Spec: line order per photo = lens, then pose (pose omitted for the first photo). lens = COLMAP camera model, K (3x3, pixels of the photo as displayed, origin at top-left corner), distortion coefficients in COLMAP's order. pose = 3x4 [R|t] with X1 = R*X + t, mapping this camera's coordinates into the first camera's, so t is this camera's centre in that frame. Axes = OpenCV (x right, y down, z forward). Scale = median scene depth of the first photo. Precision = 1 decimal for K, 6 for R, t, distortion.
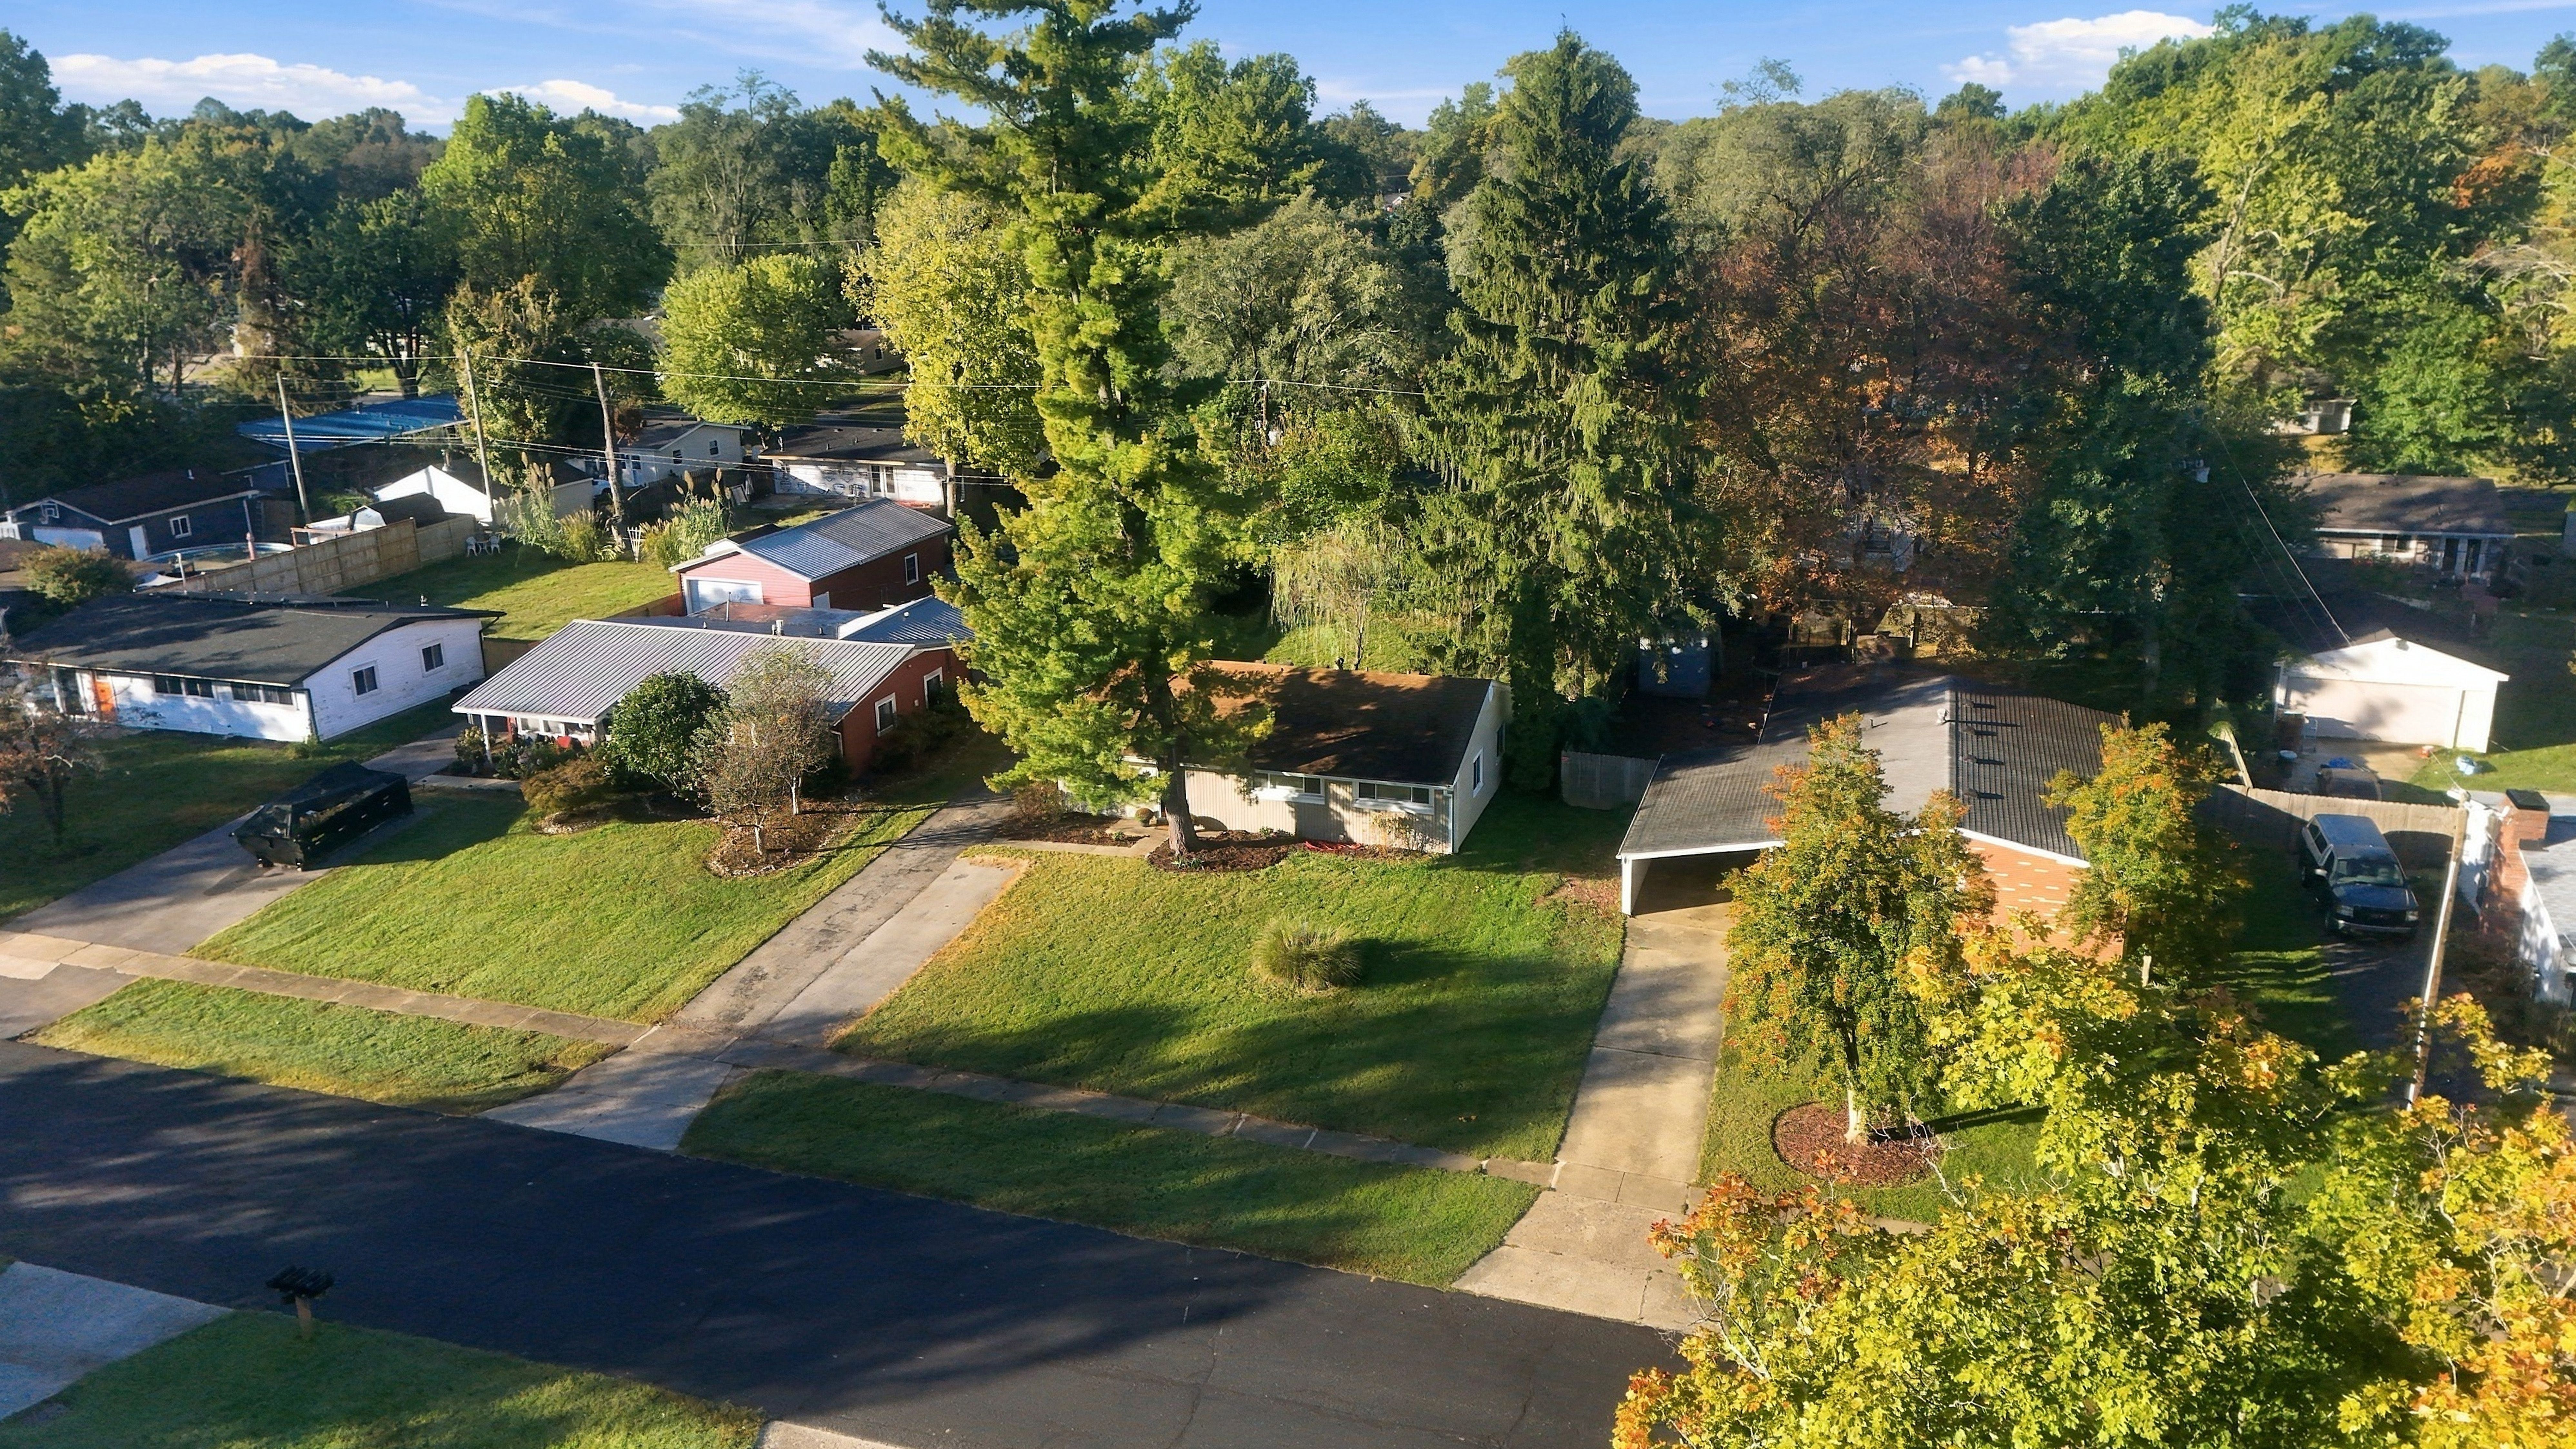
lens RADIAL K [[1871.7, 0, 1295.4], [0, 1871.7, 731.5], [0, 0, 1]] dist [0.021305, -0.022279]
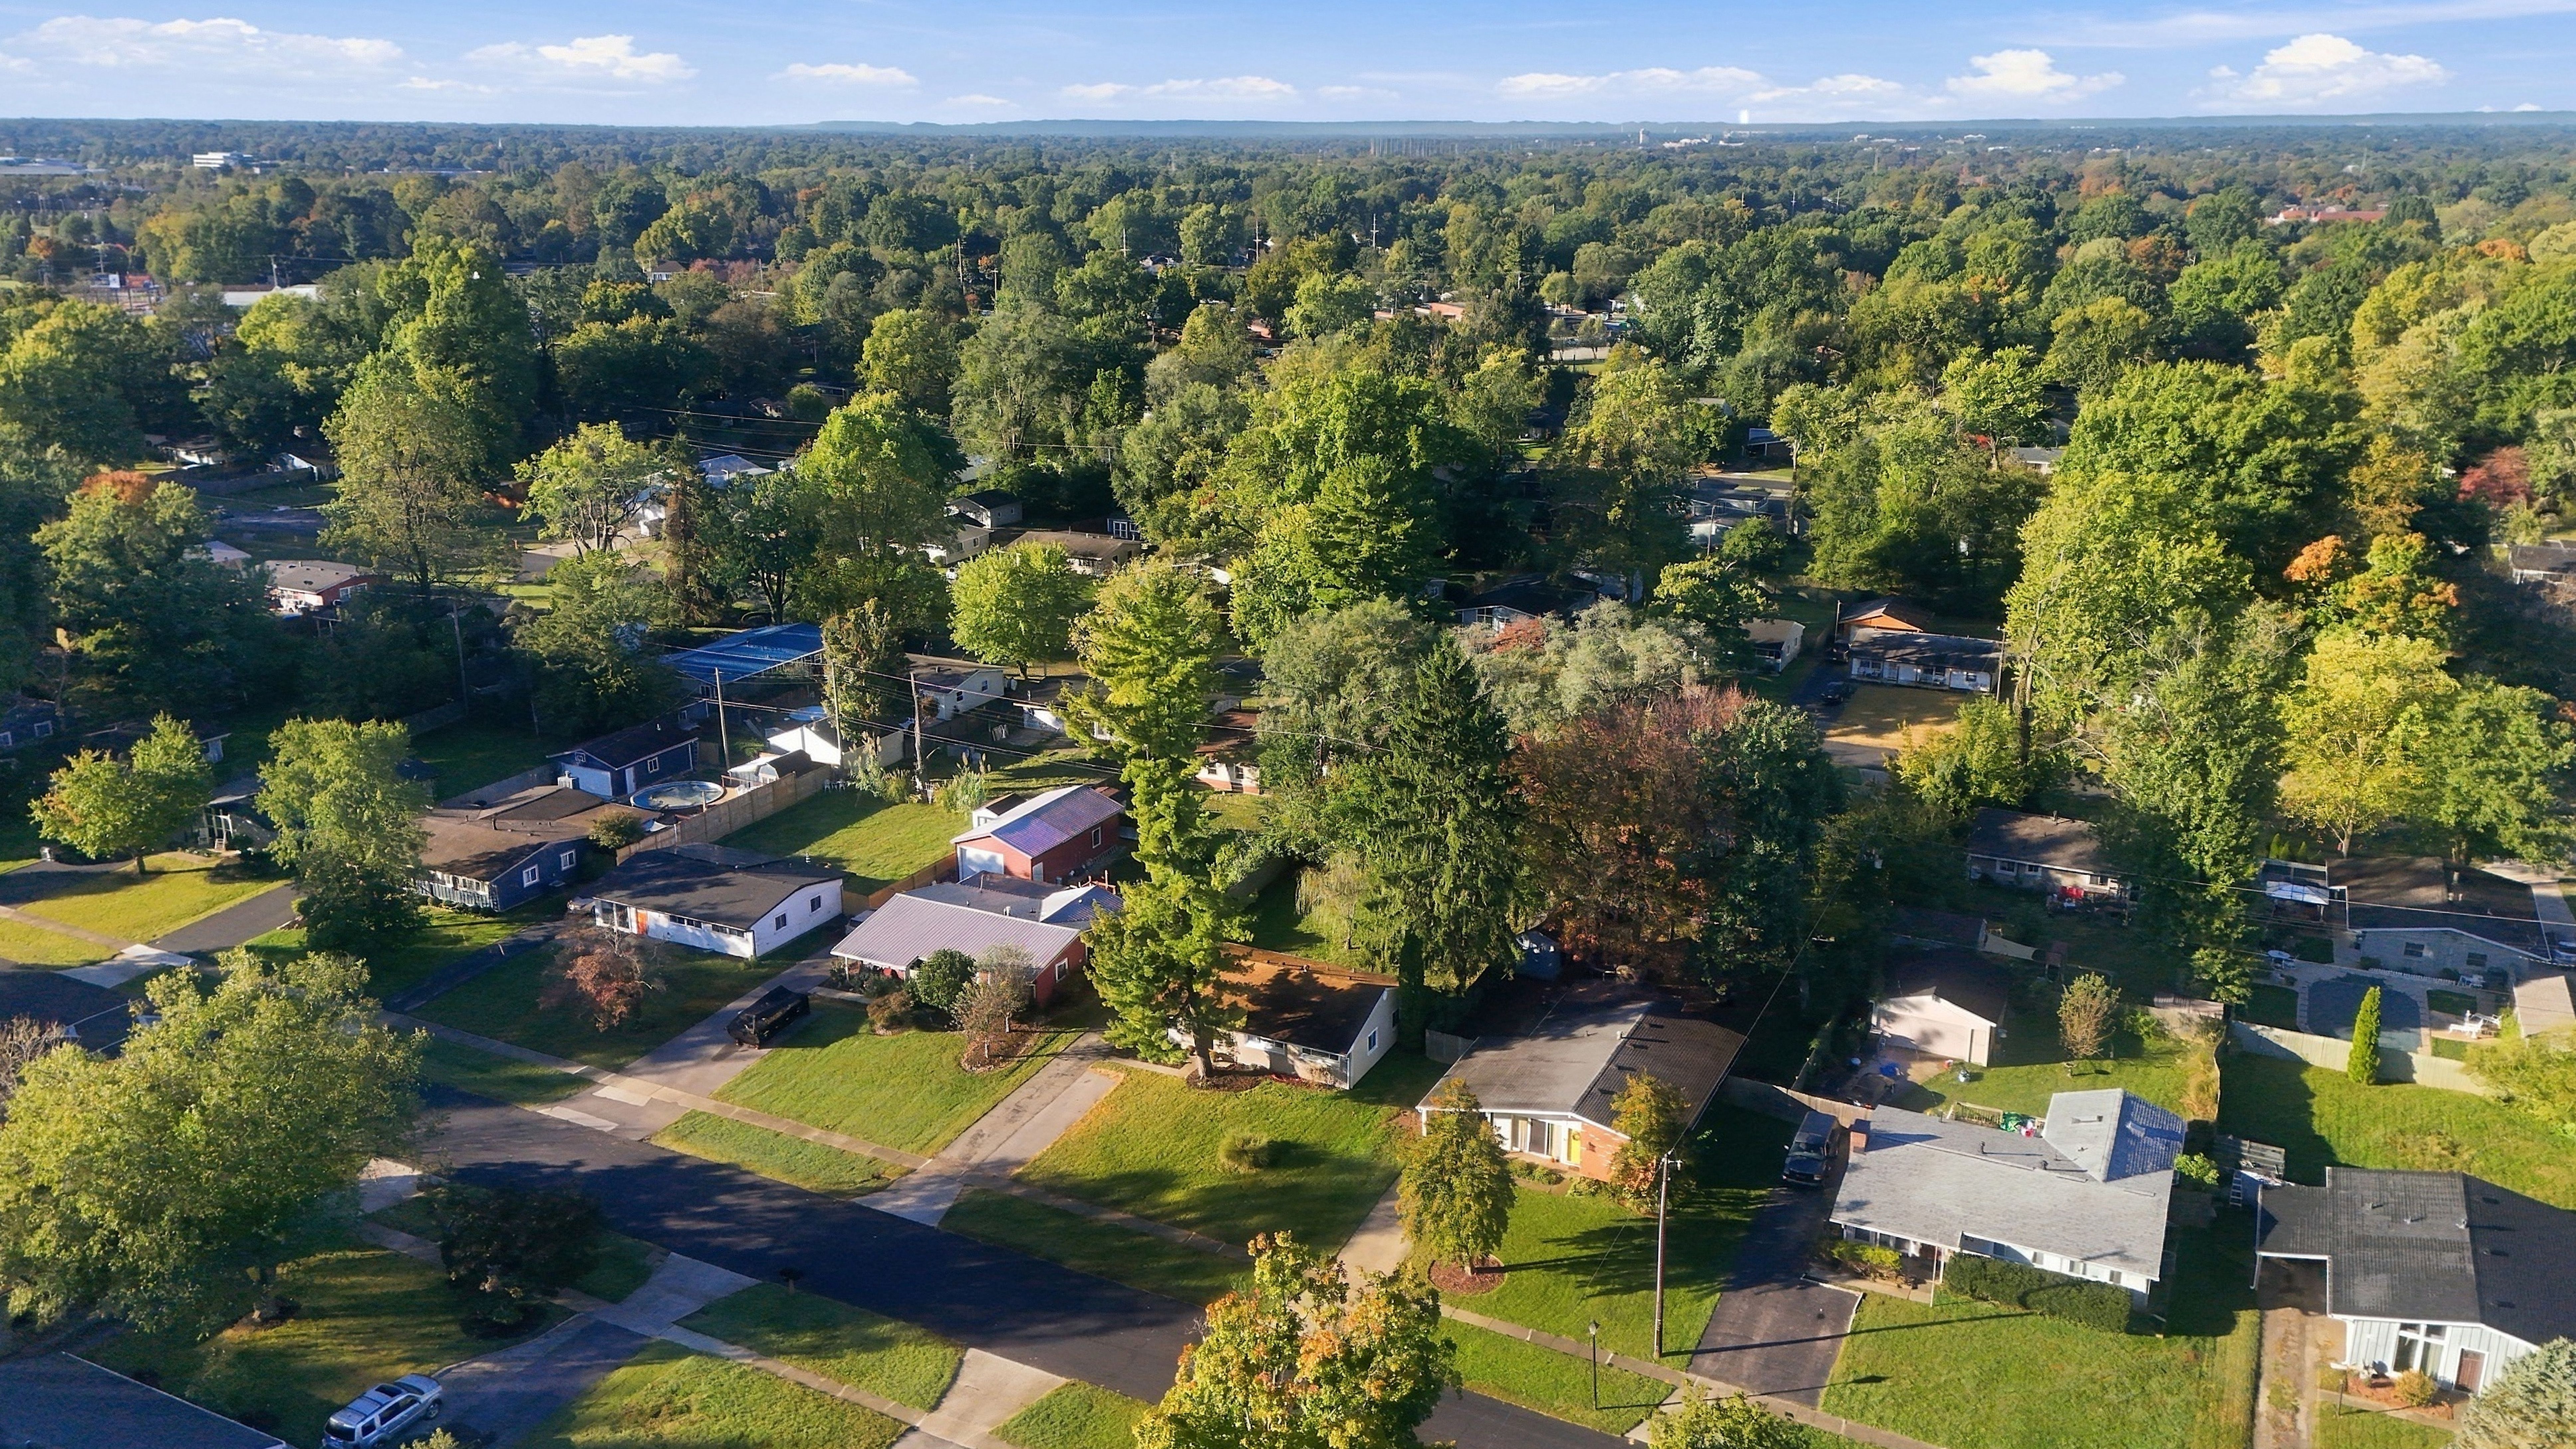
lens RADIAL K [[1871.9, 0, 1288.4], [0, 1871.9, 720.1], [0, 0, 1]] dist [0.021305, -0.022279]
pose [[0.988966, 0.054713, -0.137670, 0.251862], [-0.056912, 0.998306, -0.012084, -0.264295], [0.136776, 0.019786, 0.990404, -0.820646]]
